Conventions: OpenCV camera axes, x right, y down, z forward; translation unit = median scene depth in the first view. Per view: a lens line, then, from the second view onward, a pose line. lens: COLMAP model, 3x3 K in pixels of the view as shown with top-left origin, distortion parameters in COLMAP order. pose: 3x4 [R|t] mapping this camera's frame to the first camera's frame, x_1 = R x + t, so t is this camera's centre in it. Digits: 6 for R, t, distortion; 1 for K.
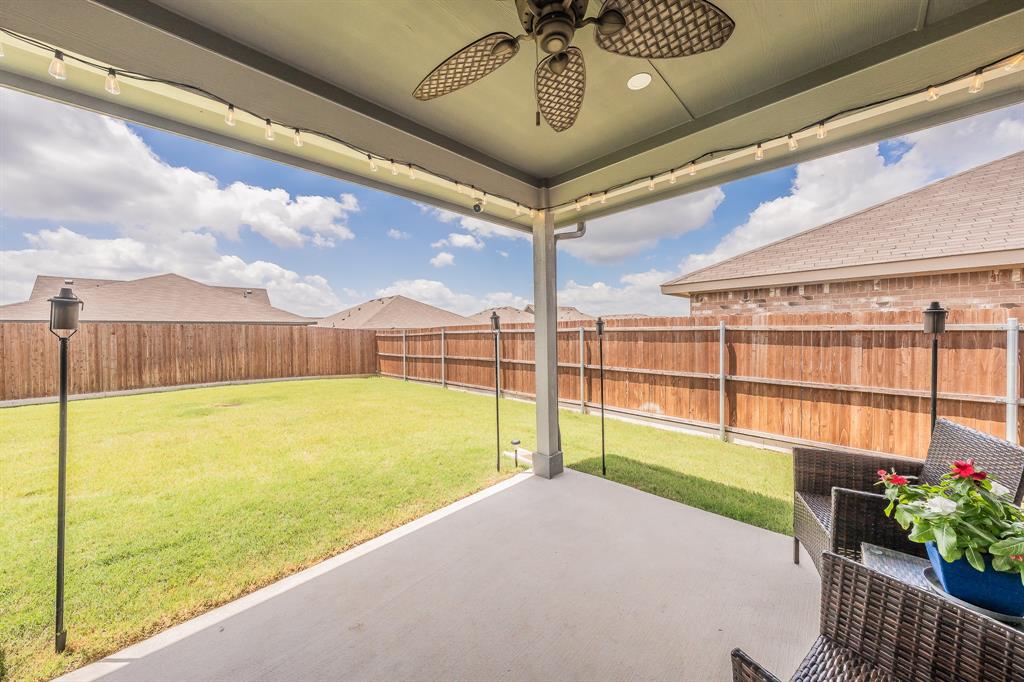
lens RADIAL K [[346.9, 0, 512.8], [0, 346.9, 332.7], [0, 0, 1]] dist [0.000476, 0.000020]
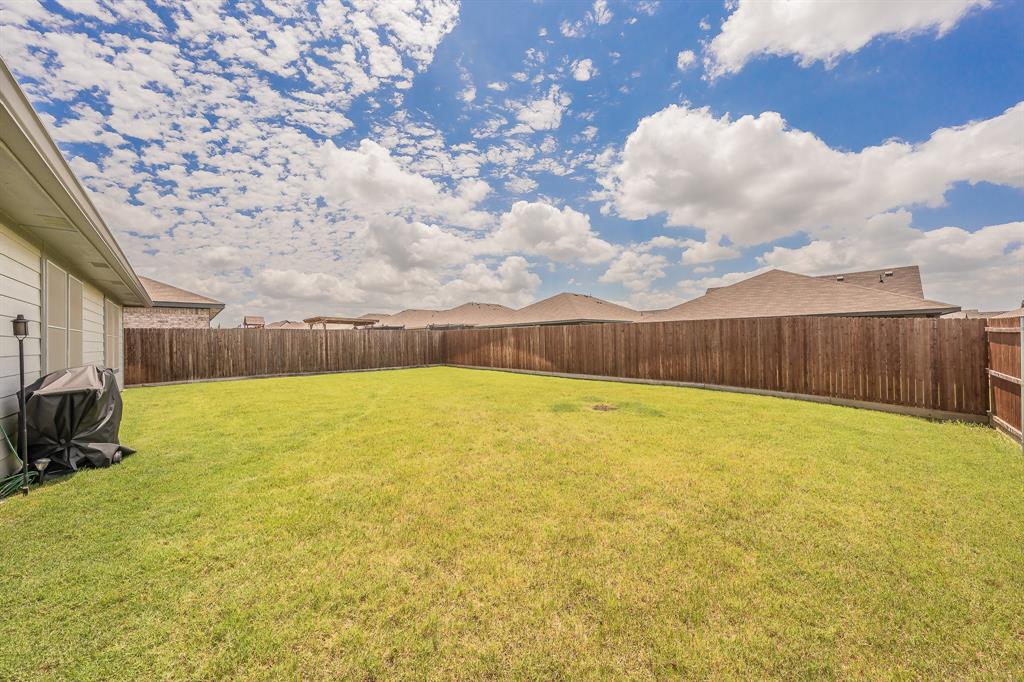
lens RADIAL K [[346.9, 0, 507.3], [0, 346.9, 343.8], [0, 0, 1]] dist [0.000476, 0.000020]
pose [[-0.020491, 0.031888, -0.999281, 0.157373], [0.015372, 0.999383, 0.031576, 0.004758], [0.999672, -0.014714, -0.020968, 1.044498]]
